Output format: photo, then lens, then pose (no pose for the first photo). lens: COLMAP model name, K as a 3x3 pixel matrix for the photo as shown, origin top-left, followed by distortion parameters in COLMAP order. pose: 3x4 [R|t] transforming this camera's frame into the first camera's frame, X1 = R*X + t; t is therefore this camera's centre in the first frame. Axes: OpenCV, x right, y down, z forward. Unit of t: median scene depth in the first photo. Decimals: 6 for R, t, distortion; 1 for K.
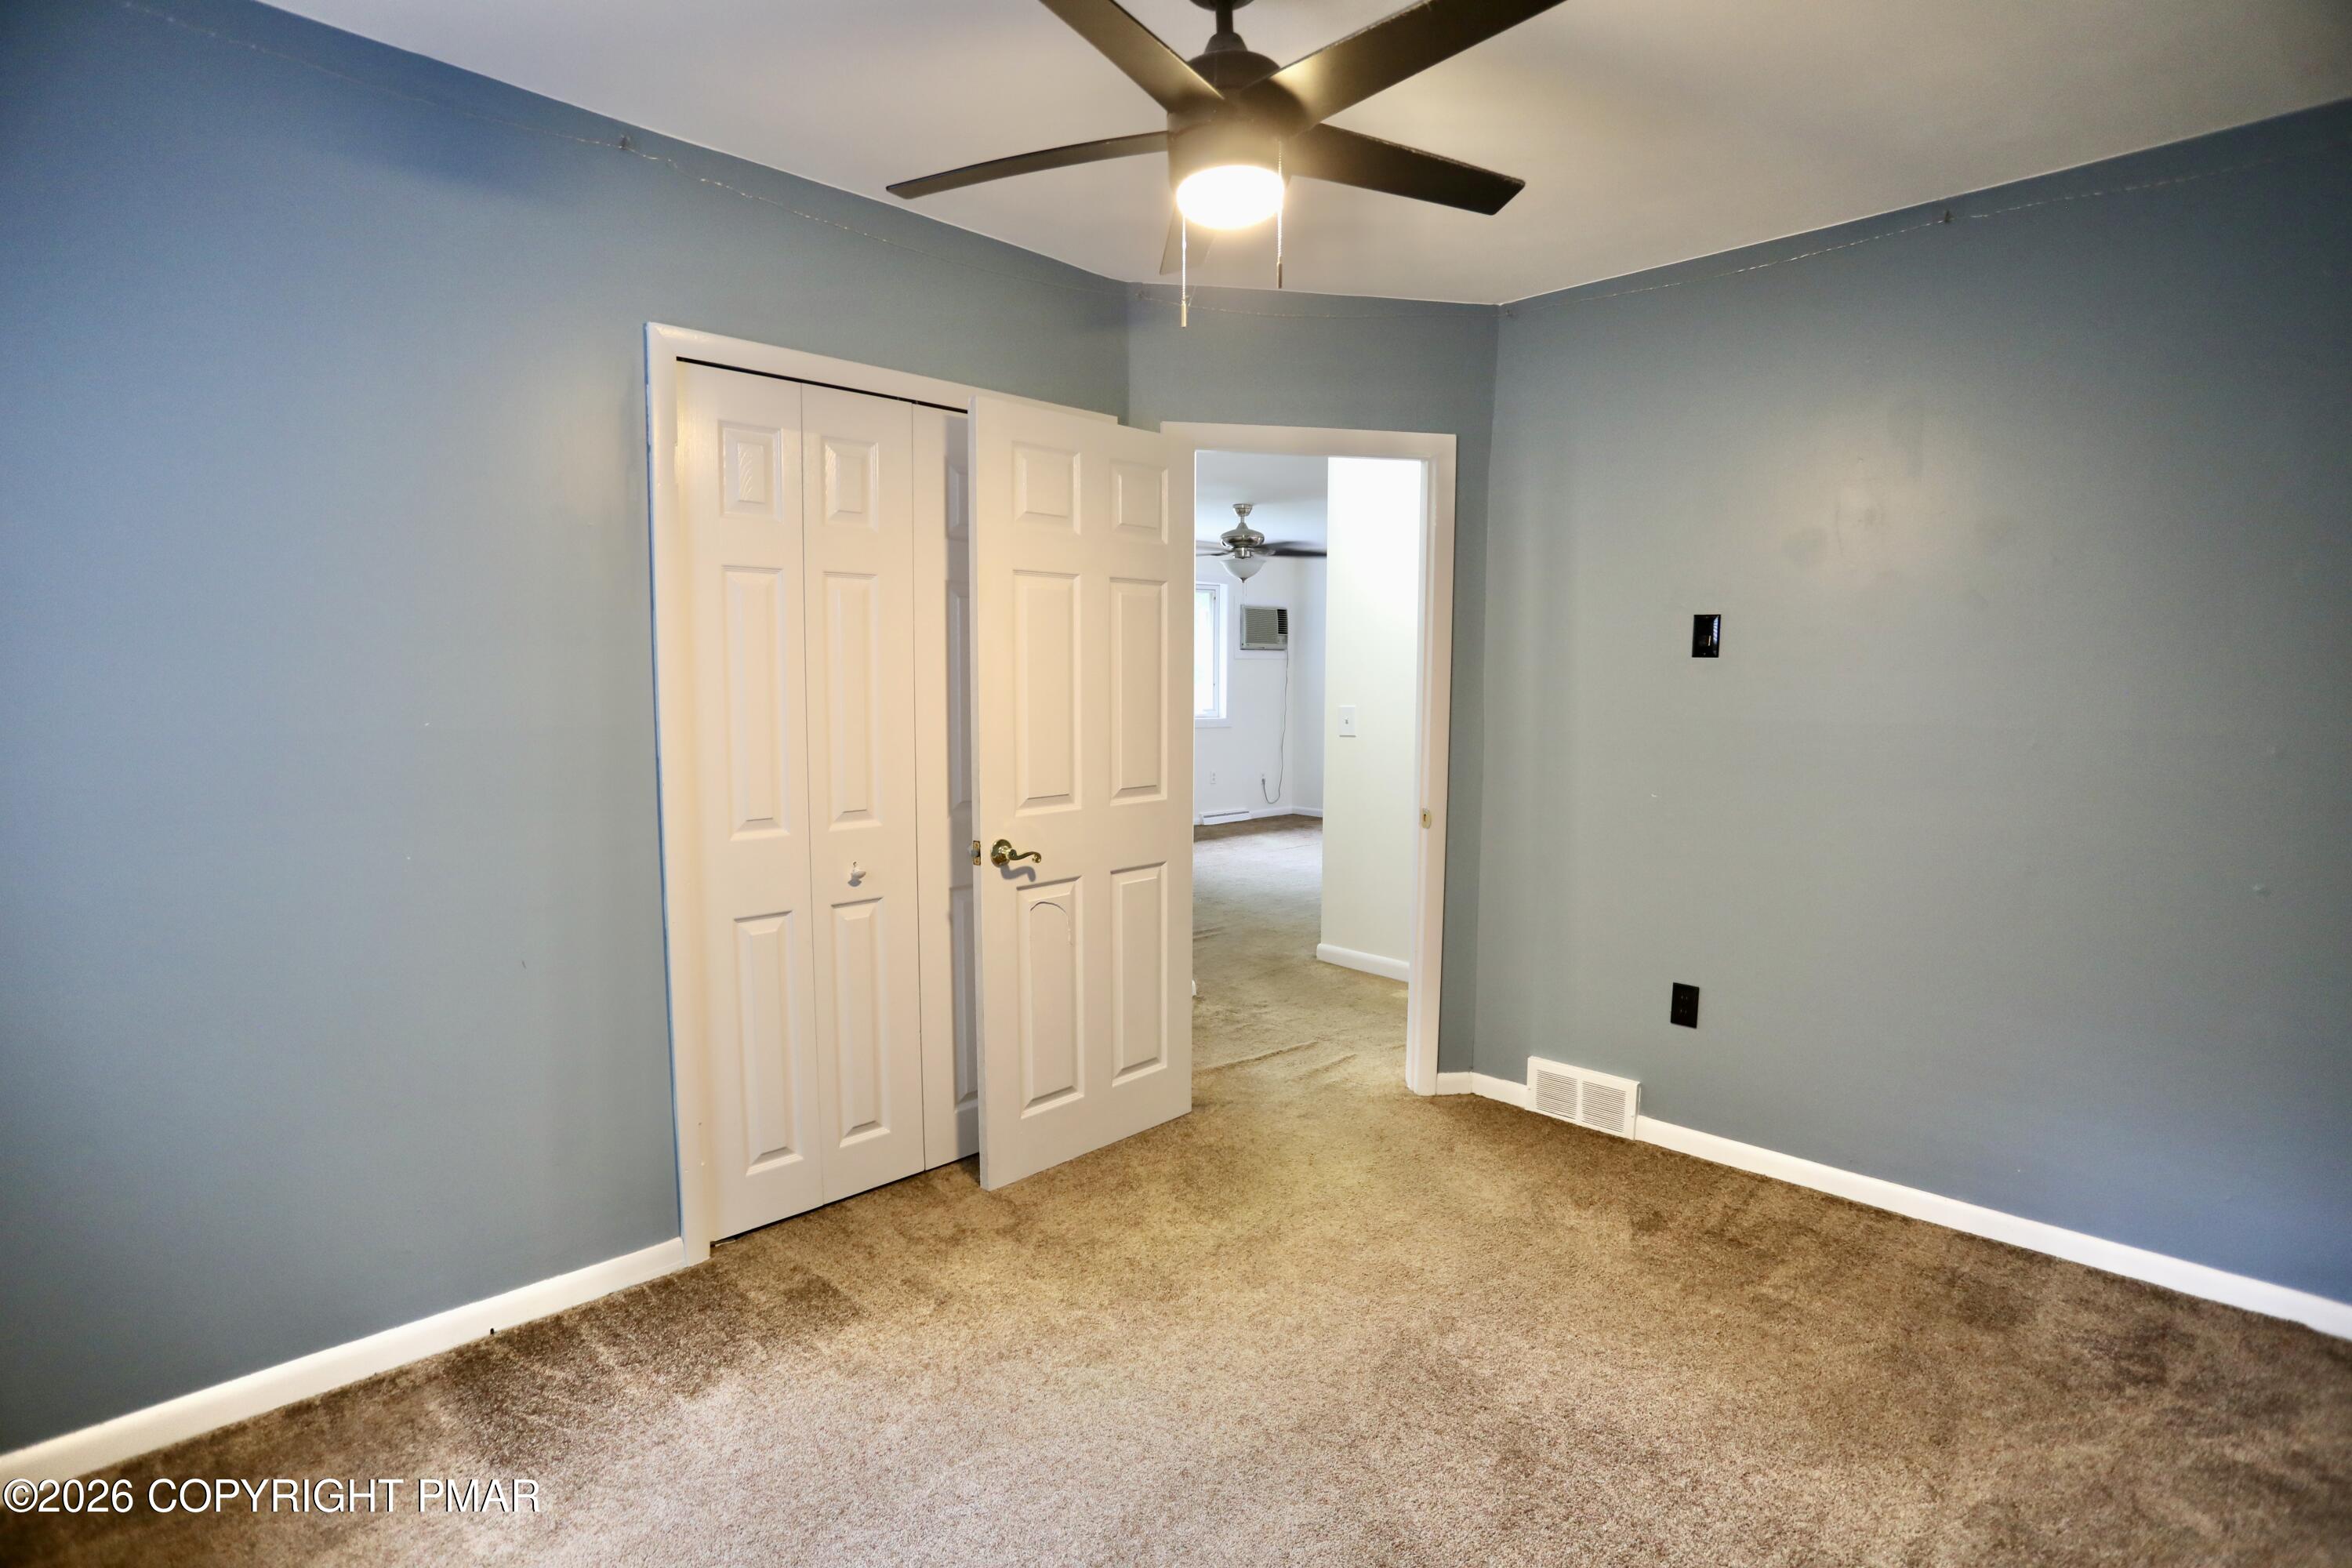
lens RADIAL K [[1124.0, 0, 1162.1], [0, 1124.0, 790.1], [0, 0, 1]] dist [-0.075881, 0.033082]
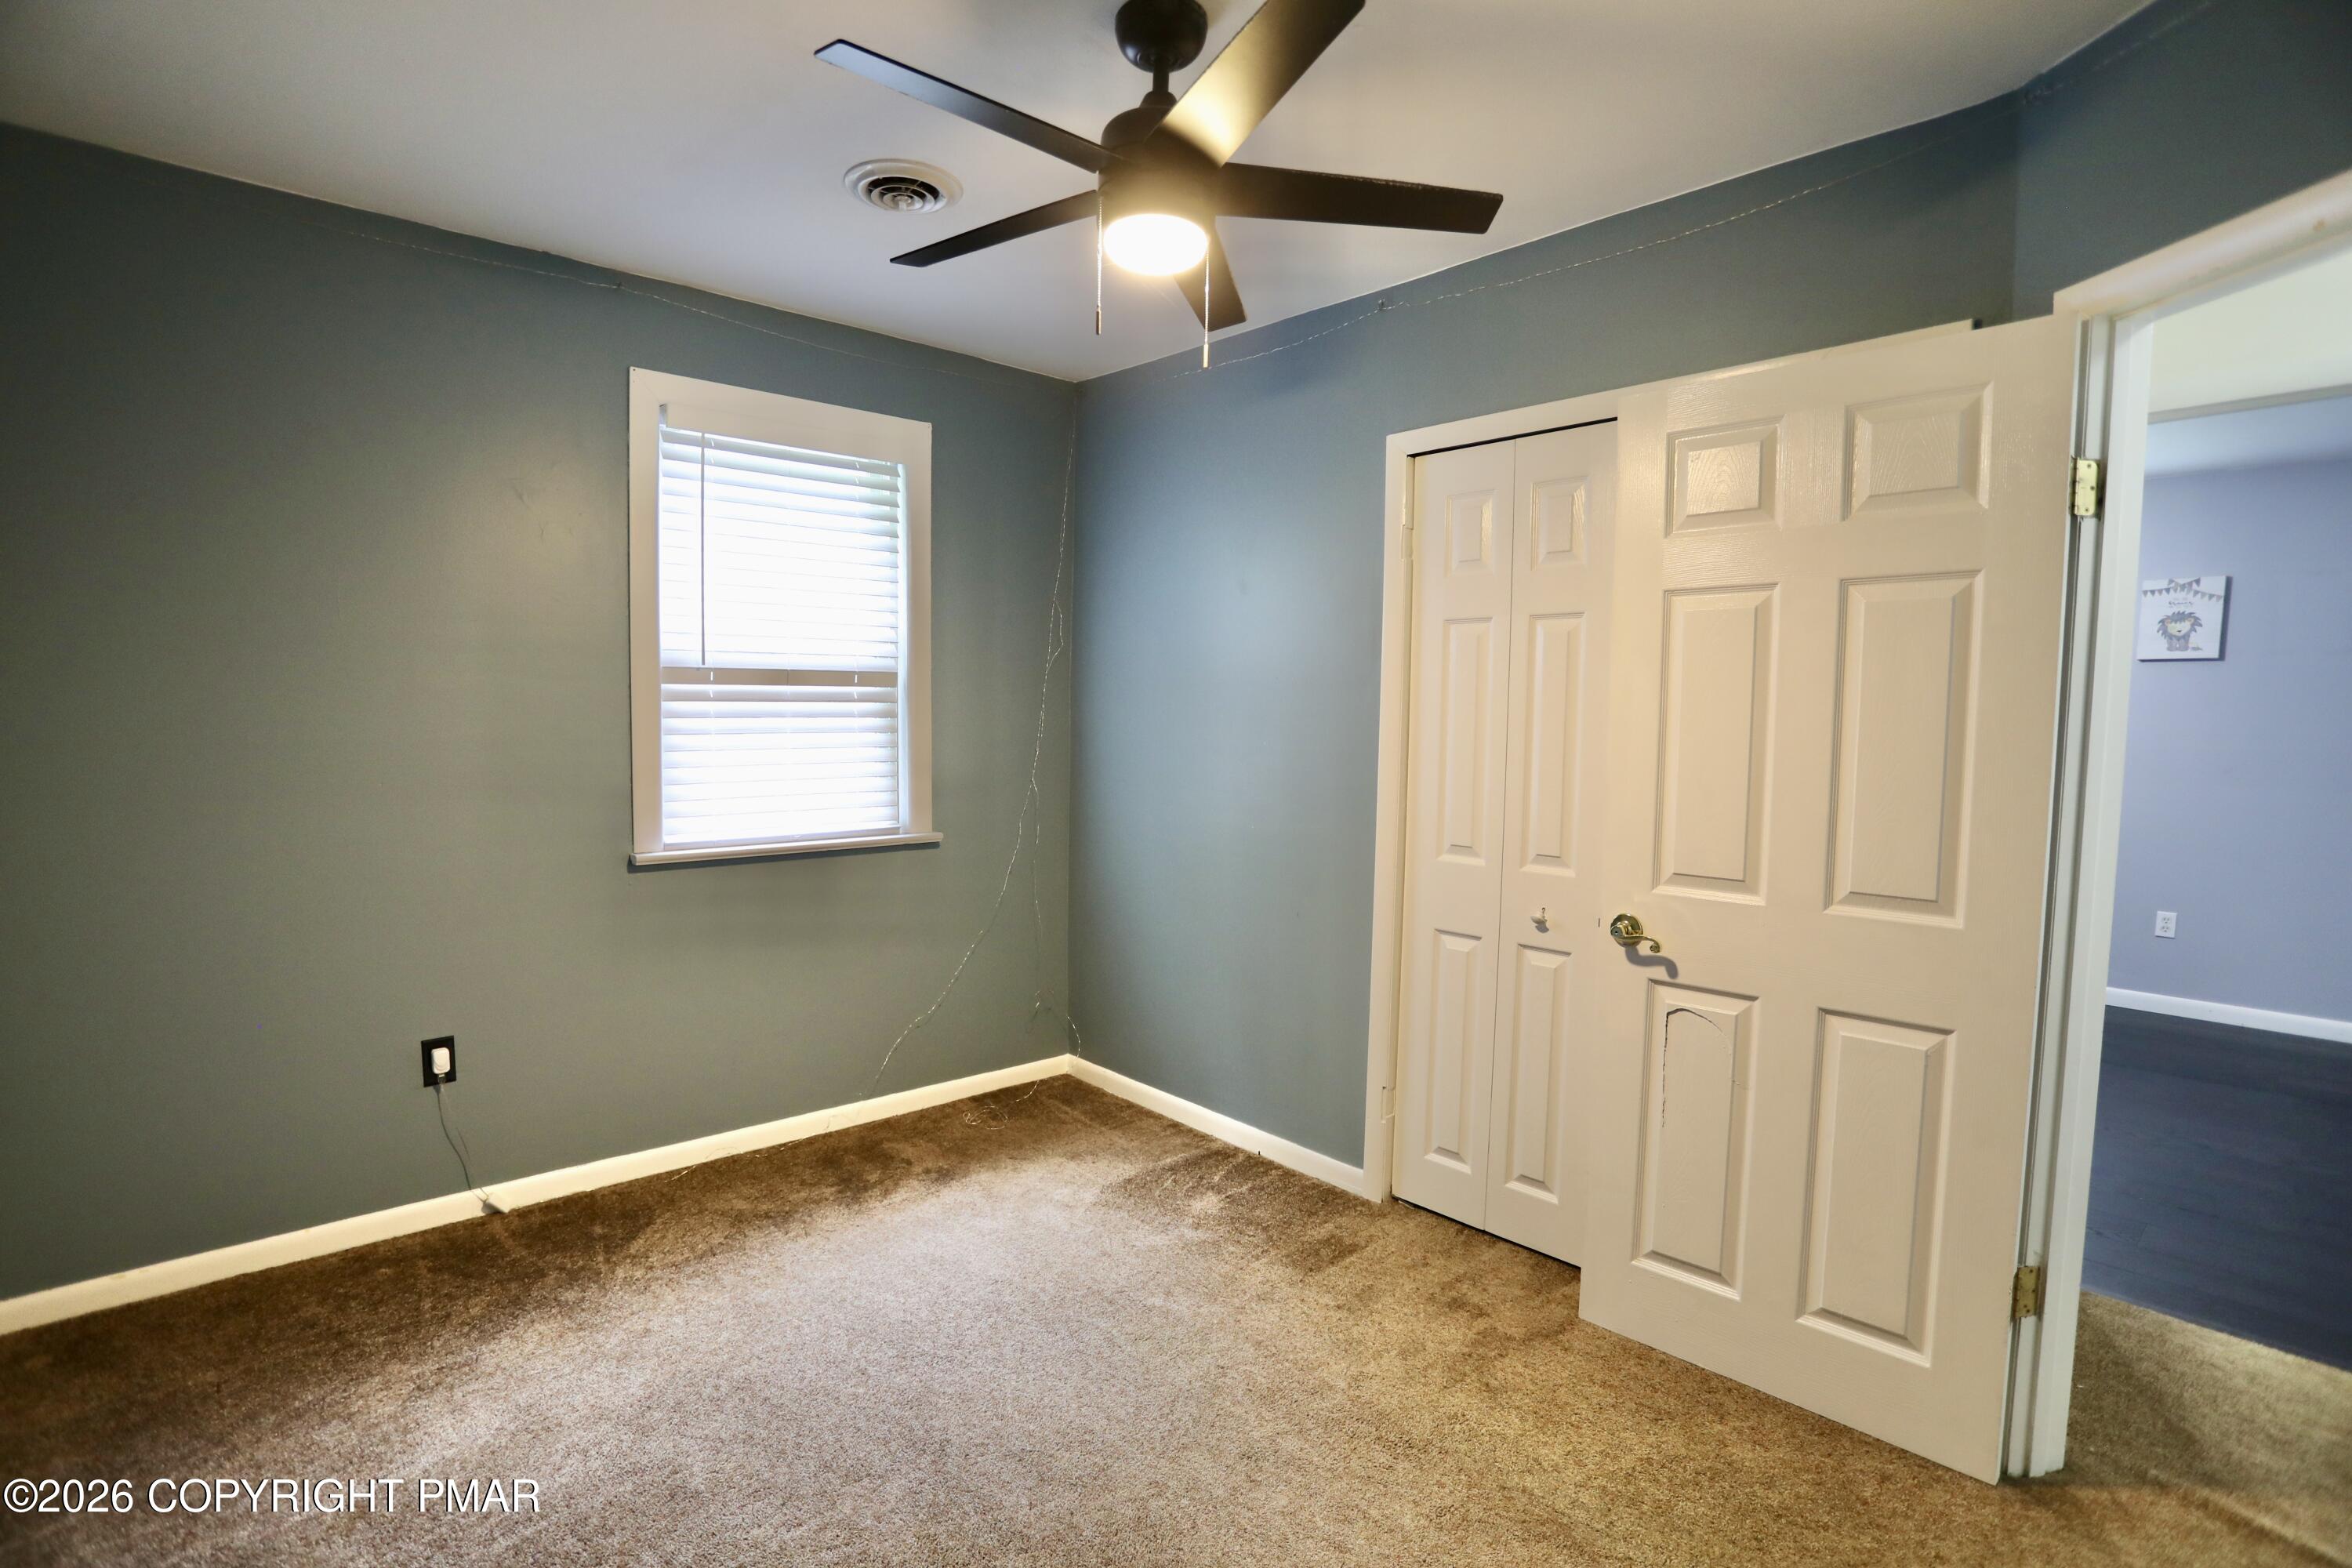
lens RADIAL K [[1124.0, 0, 1162.1], [0, 1124.0, 790.1], [0, 0, 1]] dist [-0.075881, 0.033082]
pose [[-0.038028, 0.062471, -0.997322, 0.704618], [-0.118977, 0.990662, 0.066590, -0.062780], [0.992169, 0.121190, -0.030241, 0.685671]]
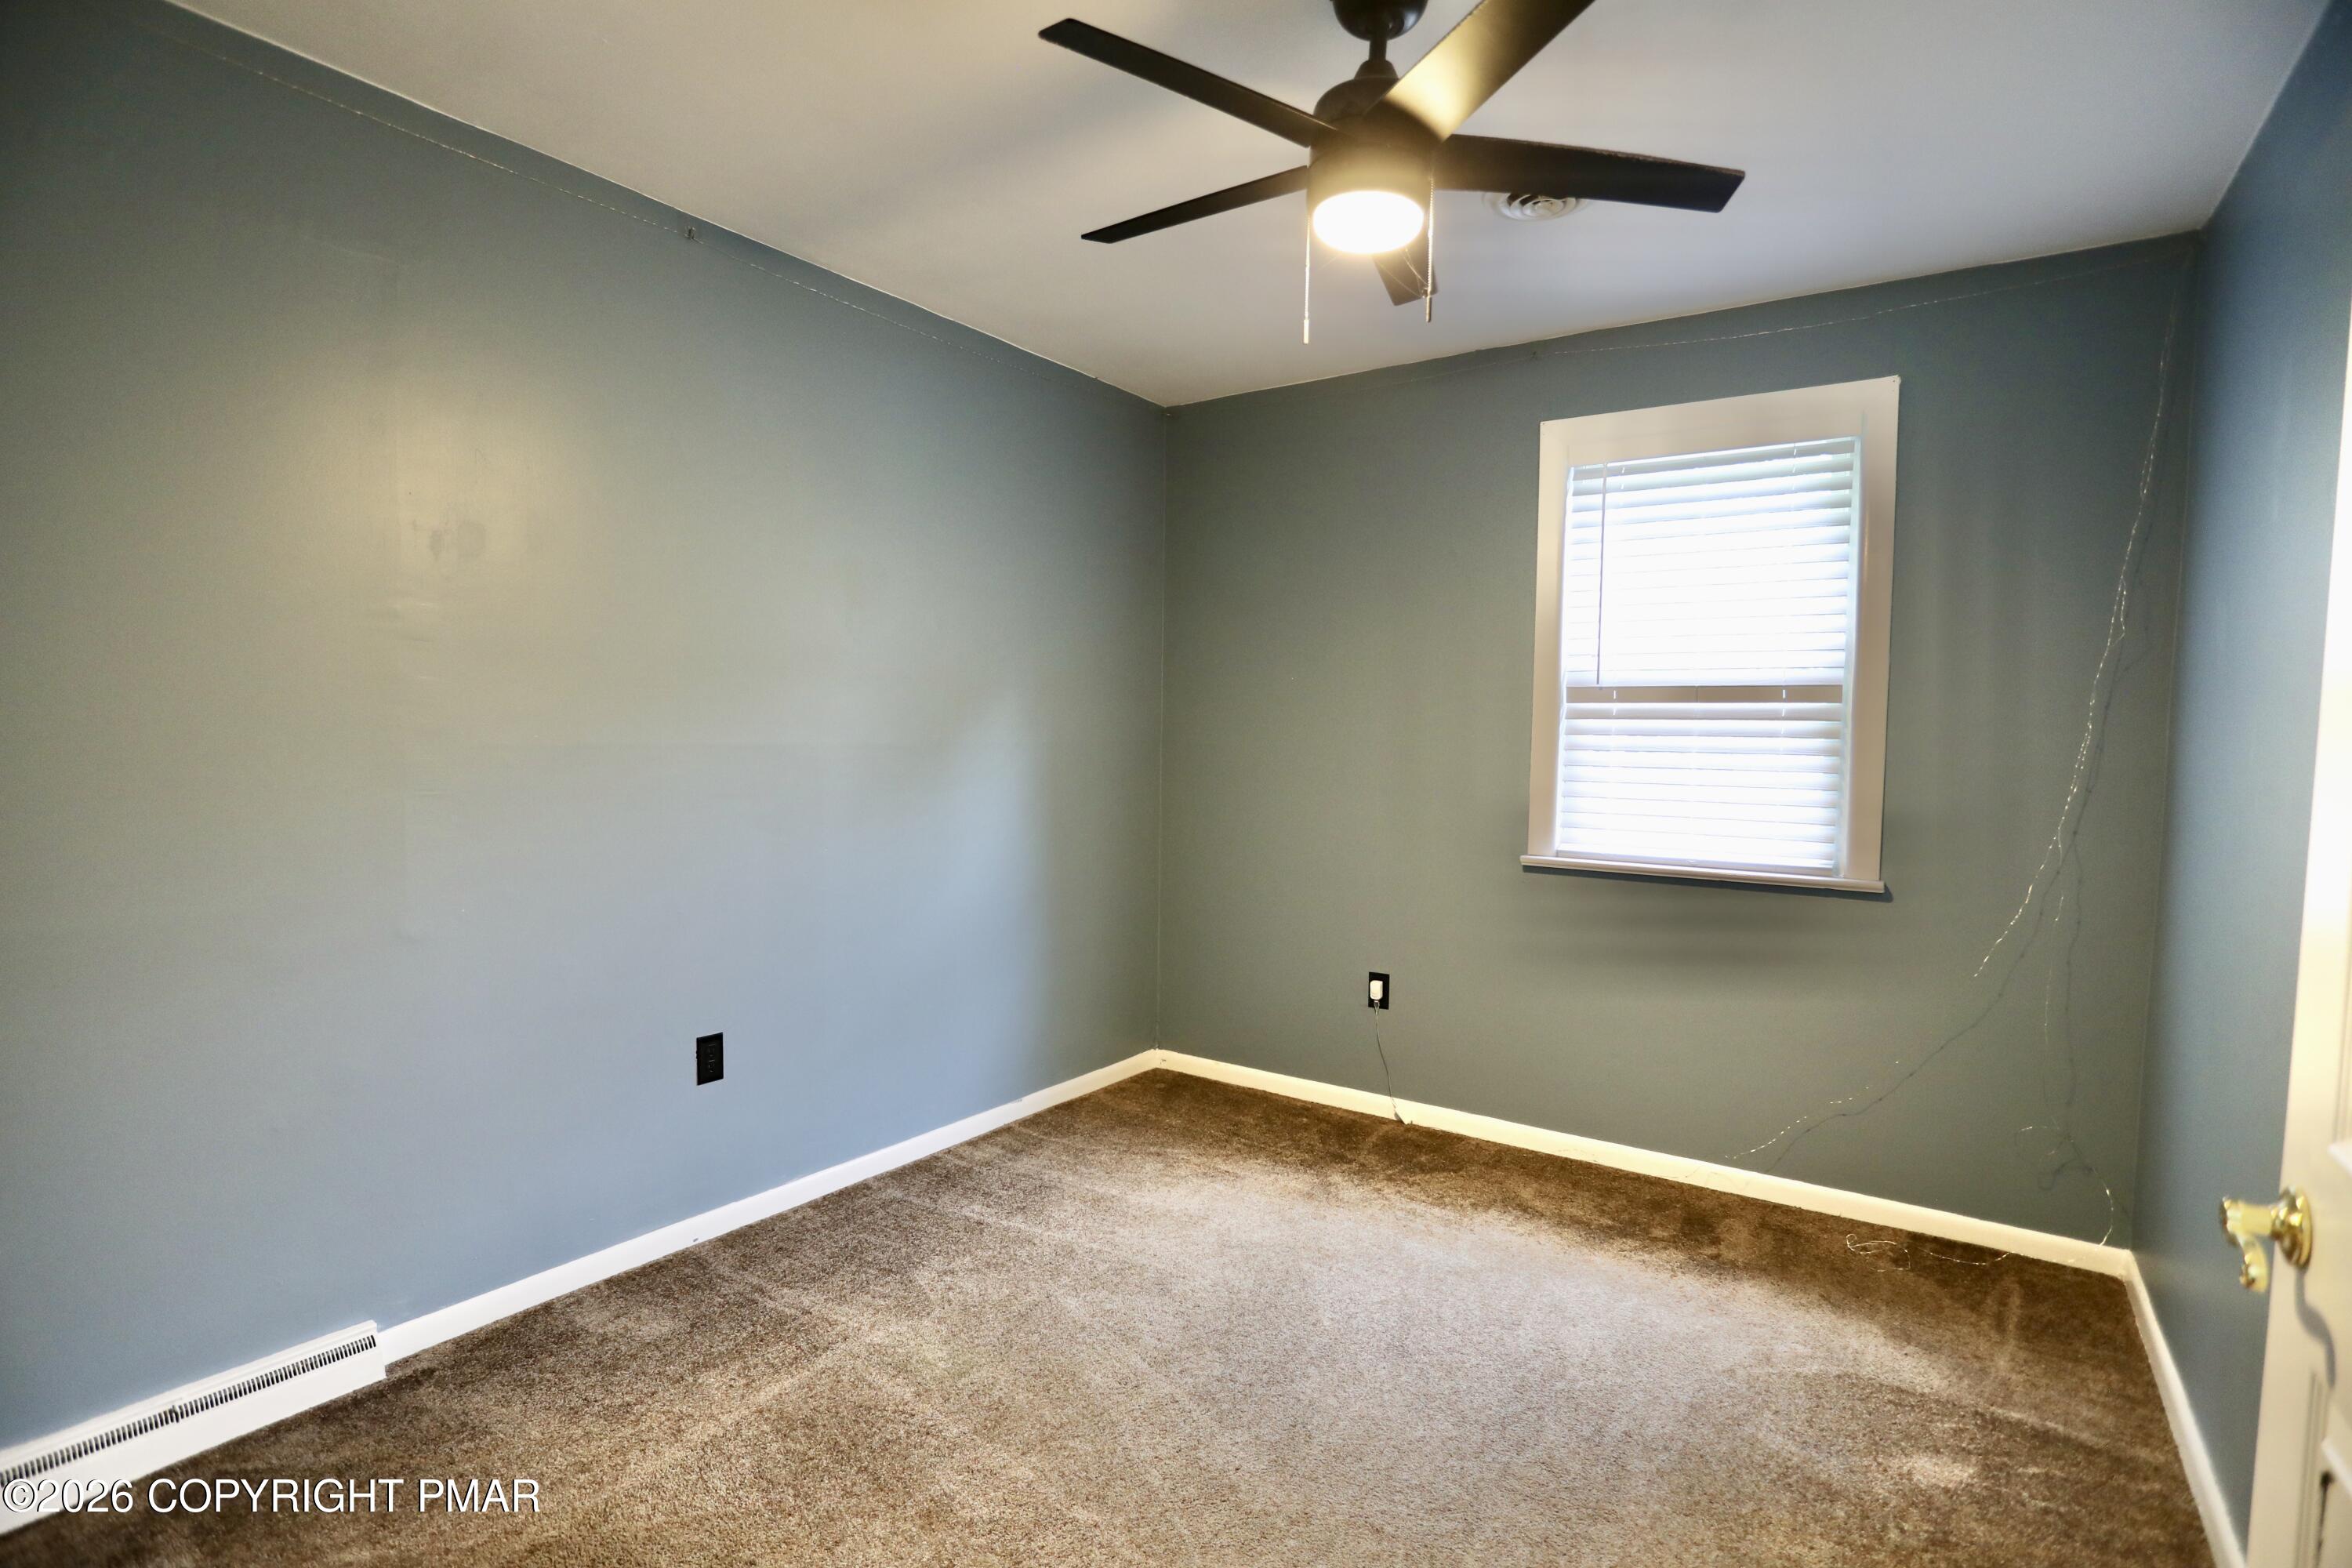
lens RADIAL K [[1124.0, 0, 1162.1], [0, 1124.0, 790.1], [0, 0, 1]] dist [-0.075881, 0.033082]
pose [[-0.982491, -0.012811, -0.185872, 0.265601], [-0.042475, 0.986763, 0.156507, -0.112242], [0.181406, 0.161661, -0.970030, 1.253267]]
